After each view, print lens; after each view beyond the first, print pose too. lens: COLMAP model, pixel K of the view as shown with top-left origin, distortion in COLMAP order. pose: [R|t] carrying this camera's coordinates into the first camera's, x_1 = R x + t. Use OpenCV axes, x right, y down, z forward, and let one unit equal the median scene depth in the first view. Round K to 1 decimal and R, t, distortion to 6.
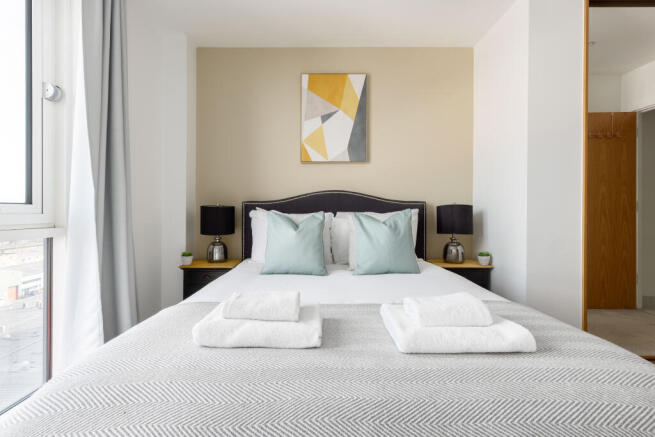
lens RADIAL K [[299.8, 0, 329.5], [0, 299.8, 215.4], [0, 0, 1]] dist [0.013247, -0.001643]
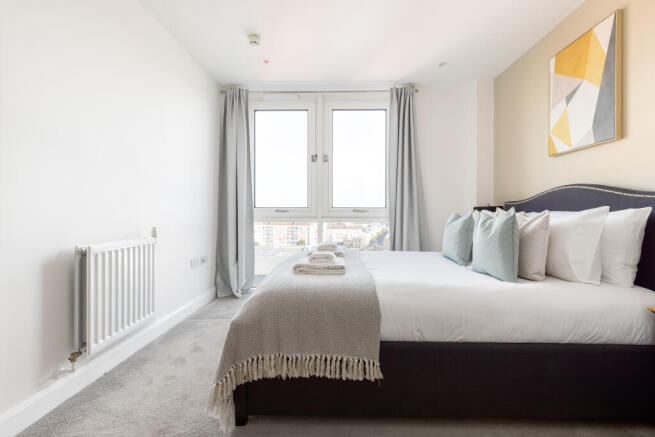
lens RADIAL K [[299.8, 0, 331.4], [0, 299.8, 216.1], [0, 0, 1]] dist [0.013247, -0.001643]
pose [[-0.007900, 0.009193, -0.999927, 0.825143], [-0.017169, 0.999809, 0.009328, 0.004137], [0.999821, 0.017241, -0.007740, 0.356848]]
